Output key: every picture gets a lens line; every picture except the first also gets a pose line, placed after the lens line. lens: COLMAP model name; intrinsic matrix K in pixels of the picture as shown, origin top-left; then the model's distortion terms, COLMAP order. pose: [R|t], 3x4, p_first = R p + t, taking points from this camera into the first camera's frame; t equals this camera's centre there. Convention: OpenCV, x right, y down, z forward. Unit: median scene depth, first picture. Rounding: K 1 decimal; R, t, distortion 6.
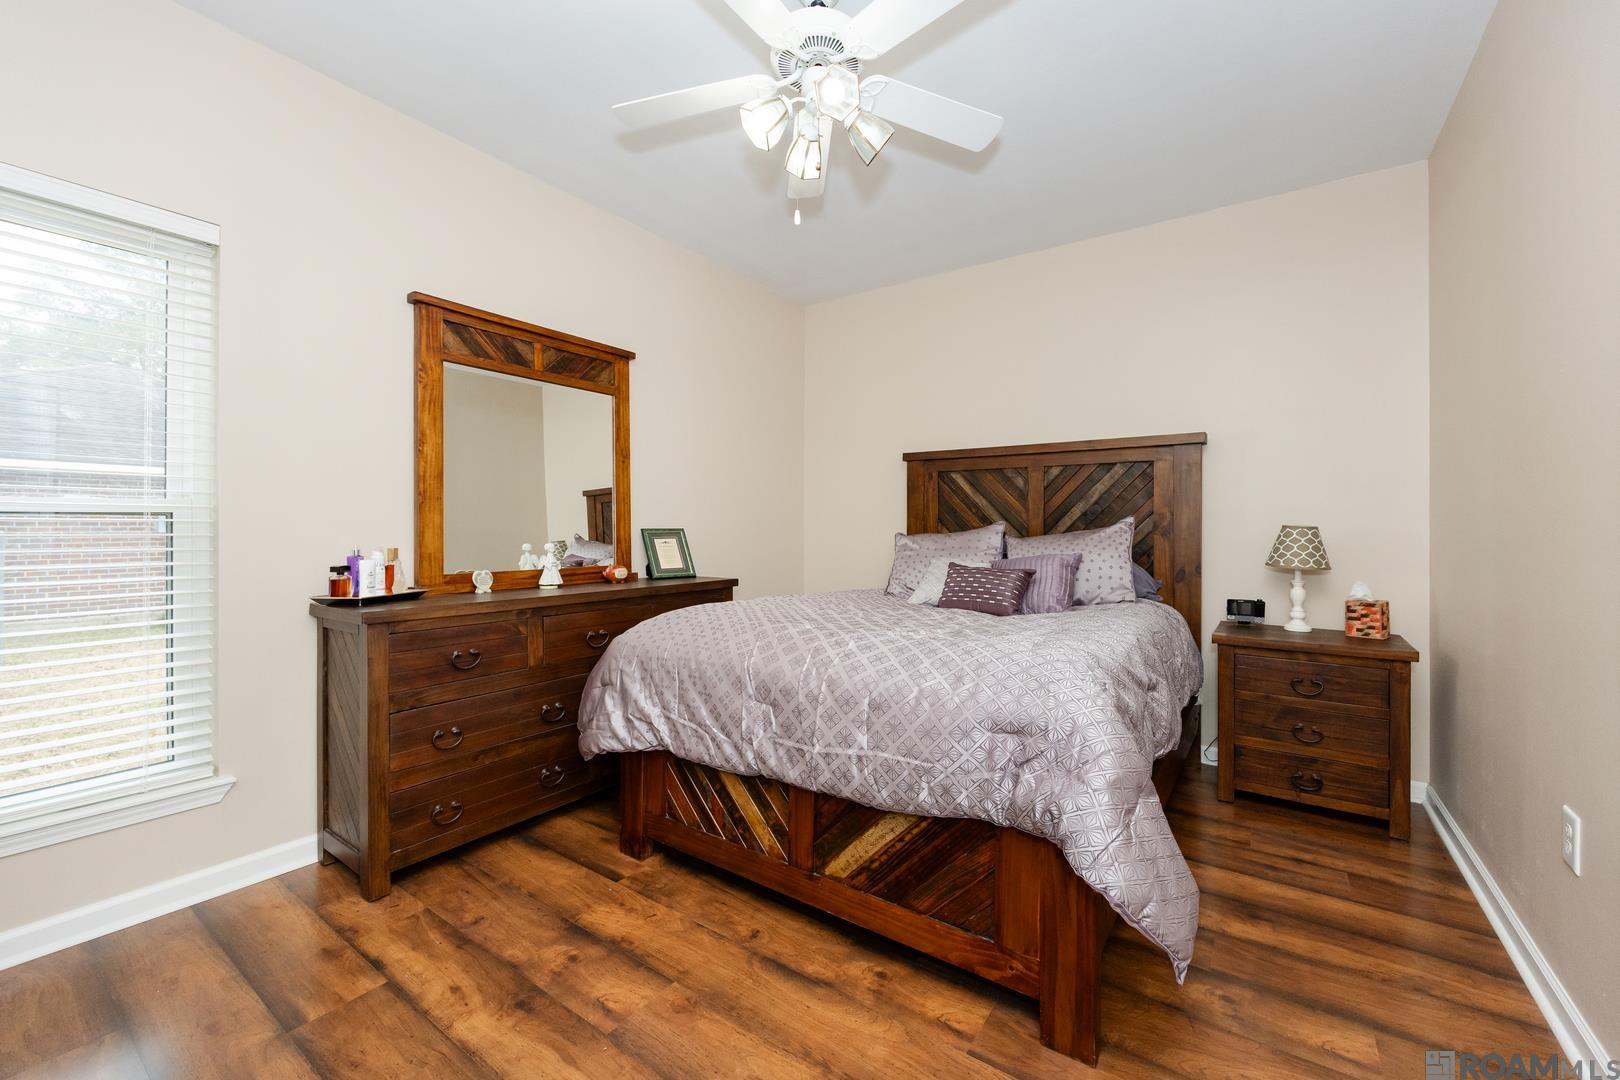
lens RADIAL K [[667.8, 0, 807.5], [0, 667.8, 534.0], [0, 0, 1]] dist [0.000860, 0.000249]
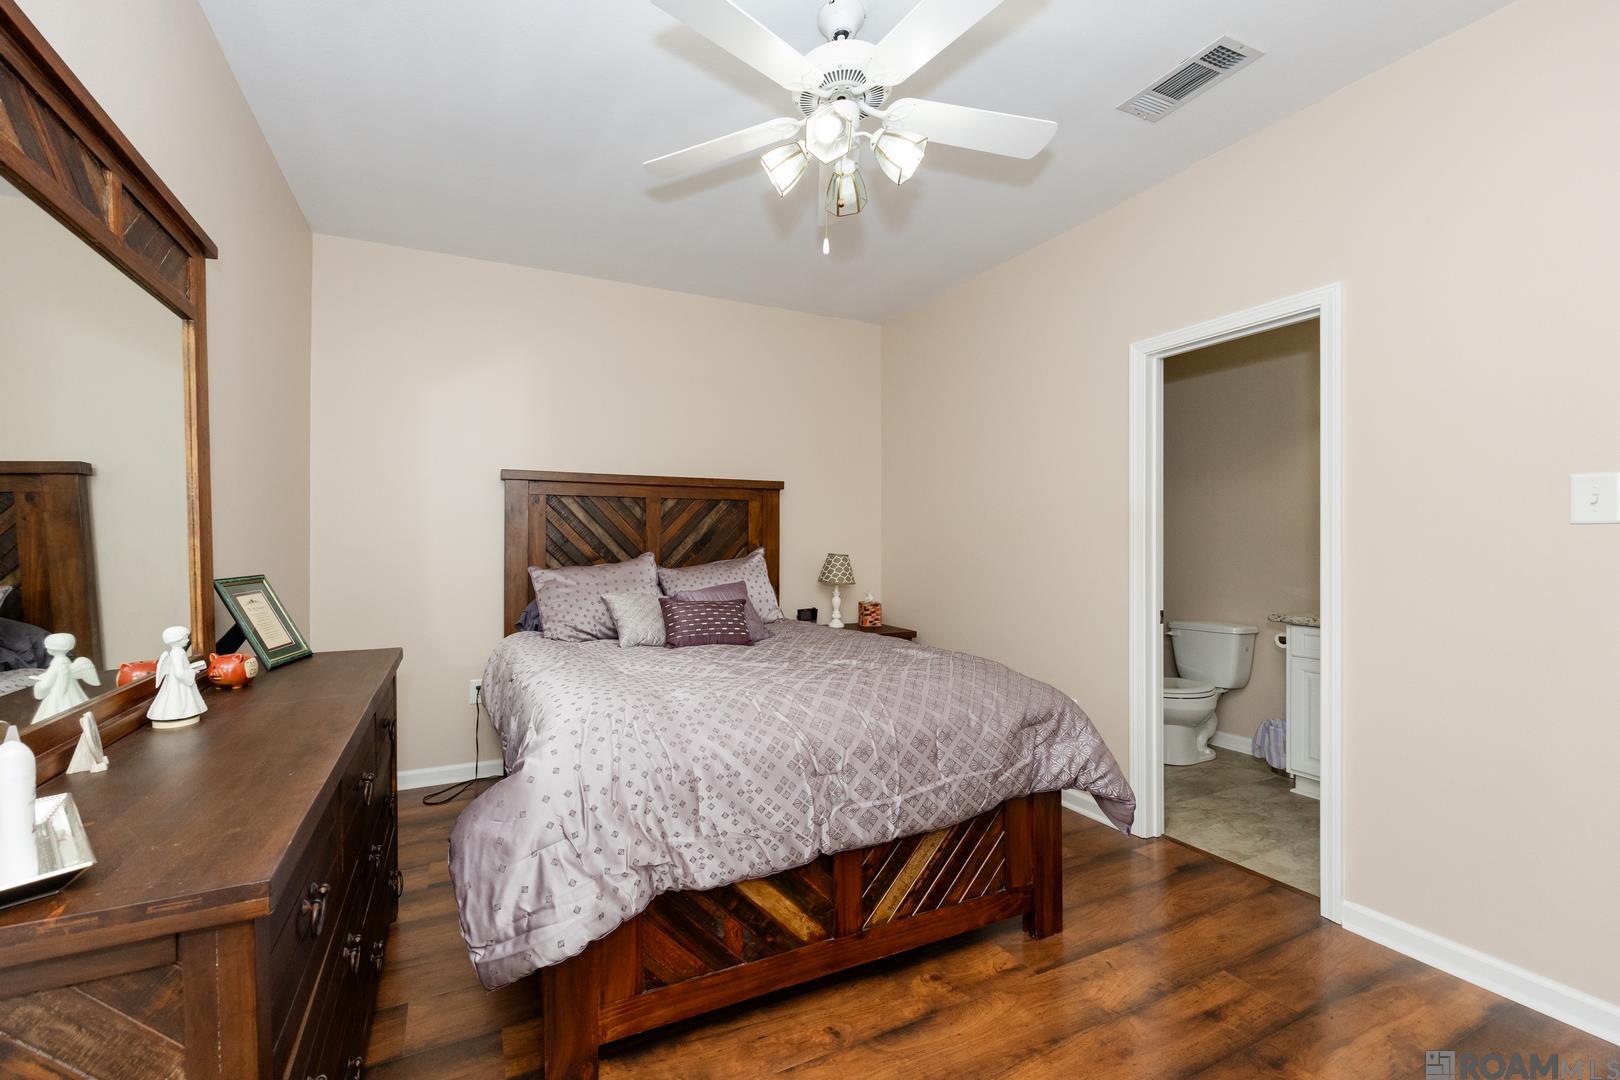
lens RADIAL K [[667.8, 0, 798.8], [0, 667.8, 543.1], [0, 0, 1]] dist [0.000860, 0.000249]
pose [[0.480202, -0.005811, 0.877139, -0.564829], [0.007770, 0.999967, 0.002372, -0.039667], [-0.877124, 0.005676, 0.480231, 0.384950]]
